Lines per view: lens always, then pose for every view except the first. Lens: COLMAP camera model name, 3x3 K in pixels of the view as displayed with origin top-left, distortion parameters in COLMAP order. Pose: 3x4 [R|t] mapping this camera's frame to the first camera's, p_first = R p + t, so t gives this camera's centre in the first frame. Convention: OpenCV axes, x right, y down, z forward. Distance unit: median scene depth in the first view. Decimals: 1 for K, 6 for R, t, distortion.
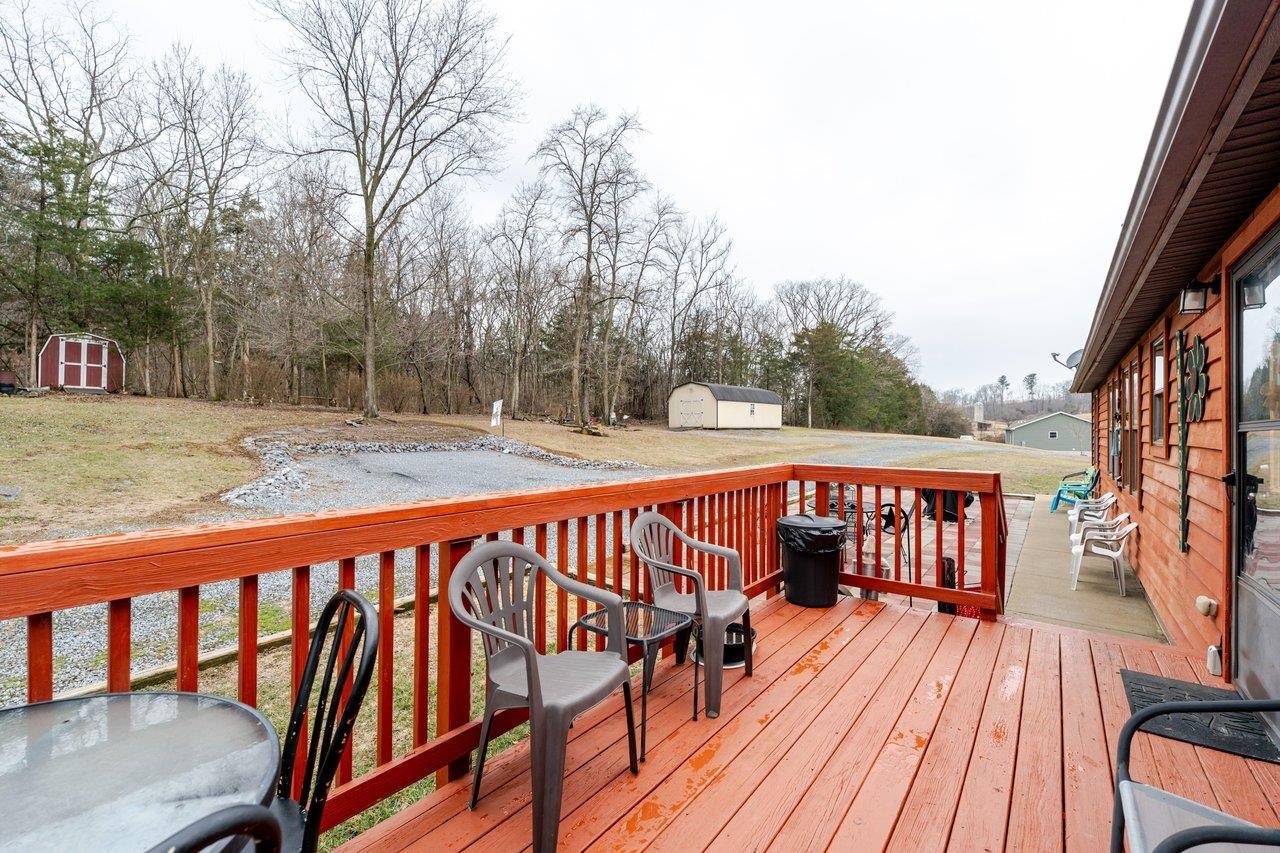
lens RADIAL K [[558.0, 0, 640.0], [0, 558.0, 426.5], [0, 0, 1]] dist [0.002351, -0.000743]
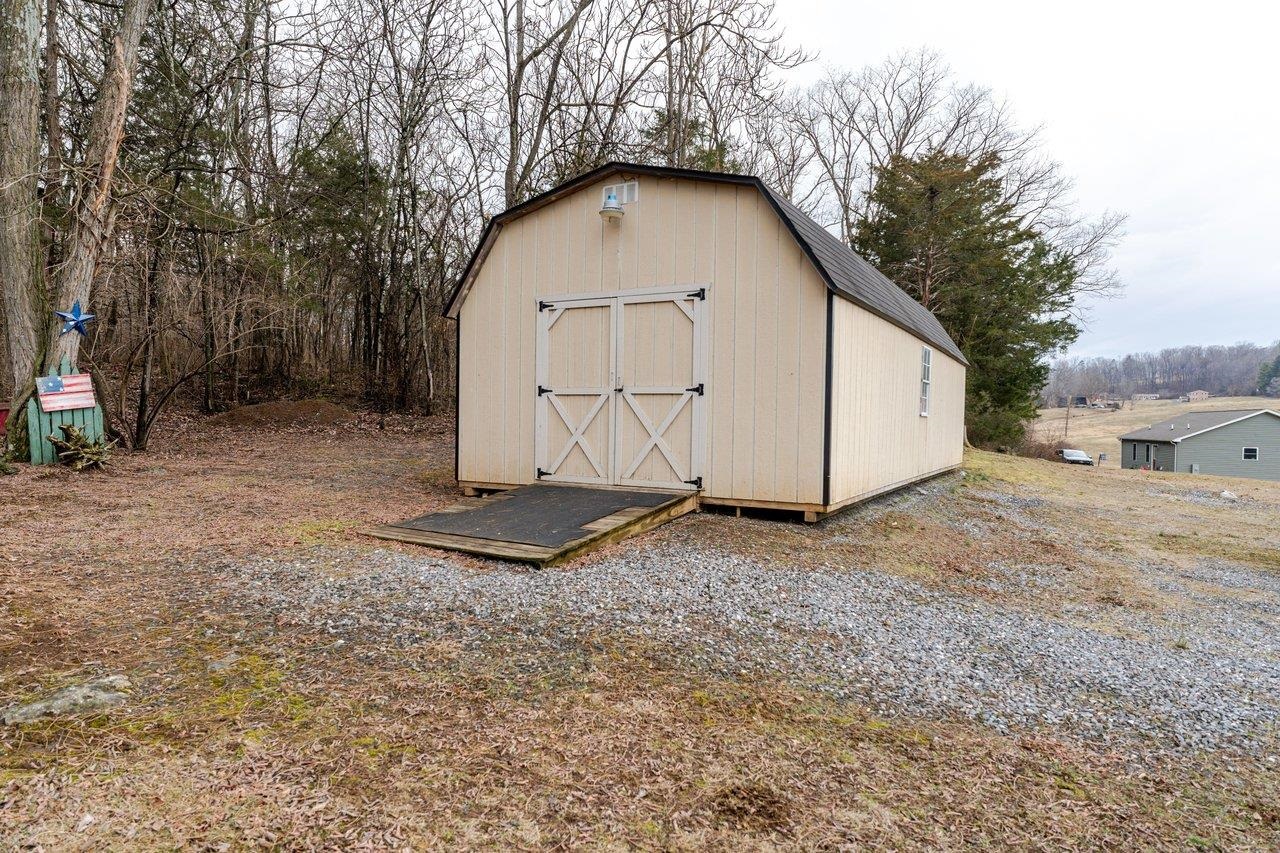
lens RADIAL K [[558.0, 0, 640.0], [0, 558.0, 426.5], [0, 0, 1]] dist [0.002351, -0.000743]
pose [[0.969078, 0.004017, 0.246724, 0.060776], [-0.011709, 0.999490, 0.029718, -0.017886], [-0.246478, -0.031688, 0.968630, 0.825652]]
